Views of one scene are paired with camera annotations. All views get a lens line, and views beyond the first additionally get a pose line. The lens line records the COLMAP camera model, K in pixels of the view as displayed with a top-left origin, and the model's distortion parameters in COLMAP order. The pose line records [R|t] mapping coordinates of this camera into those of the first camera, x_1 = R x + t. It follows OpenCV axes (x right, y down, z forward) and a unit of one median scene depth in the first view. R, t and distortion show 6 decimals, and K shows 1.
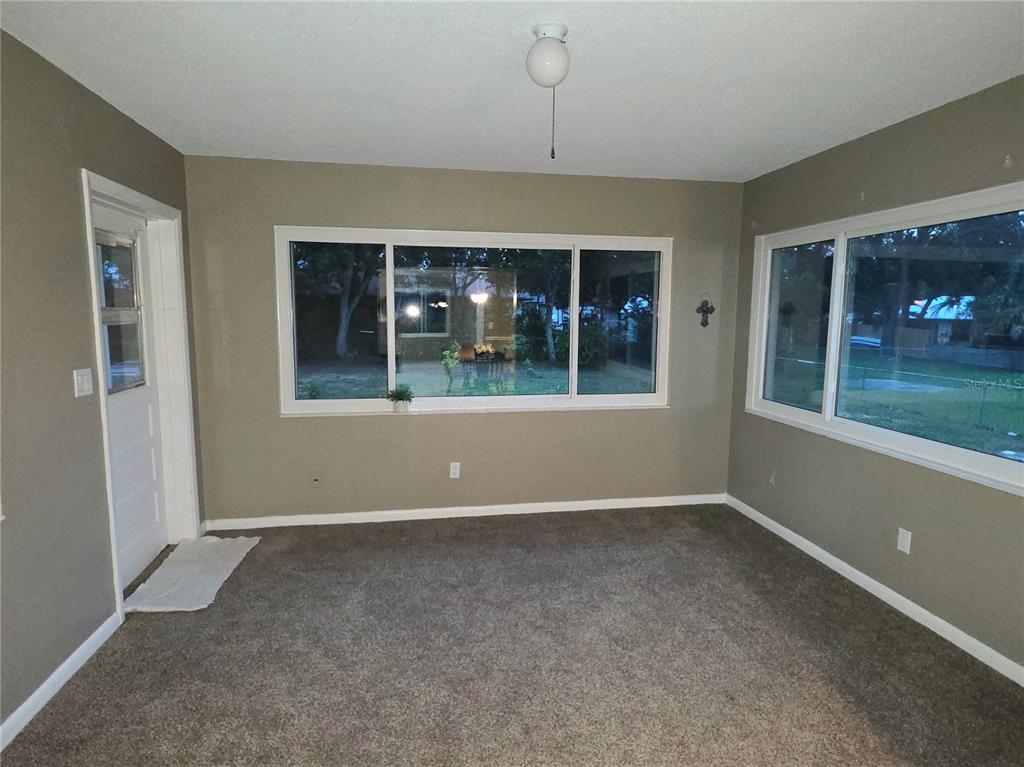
lens RADIAL K [[576.9, 0, 512.0], [0, 576.9, 383.5], [0, 0, 1]] dist [0.002403, 0.000605]
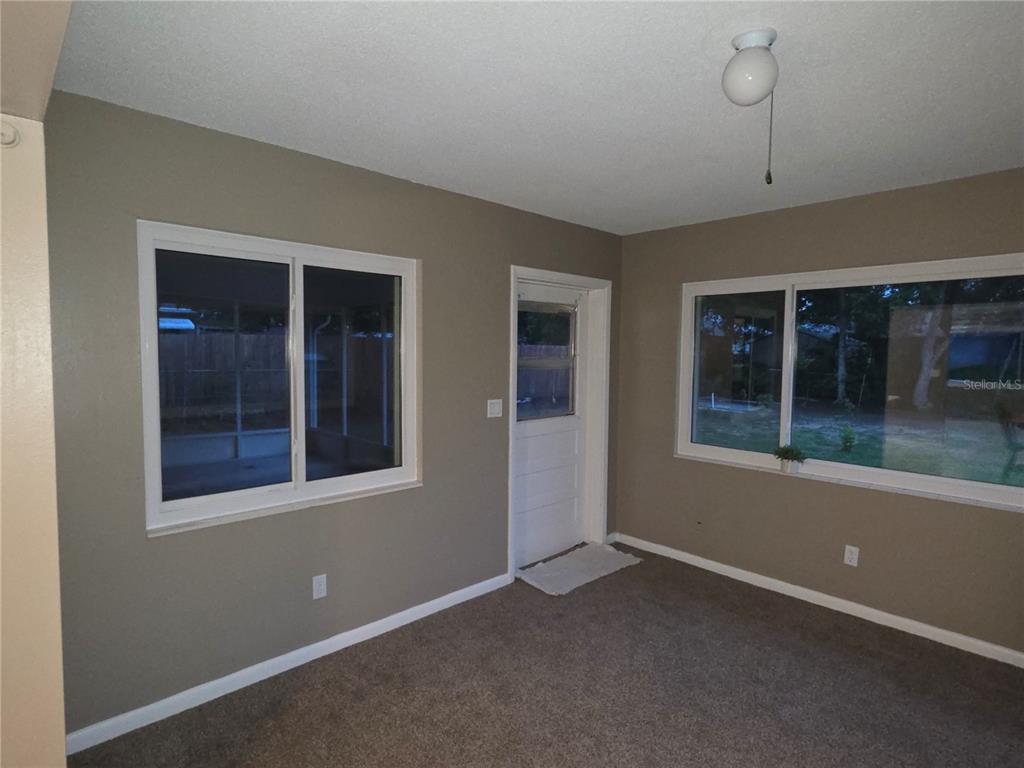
lens RADIAL K [[545.1, 0, 512.0], [0, 545.1, 384.0], [0, 0, 1]] dist [-0.000087, 0.000389]
pose [[0.560882, 0.050081, -0.826380, 0.288485], [-0.108516, 0.994004, -0.013413, -0.032814], [0.820753, 0.097198, 0.562954, 0.163550]]
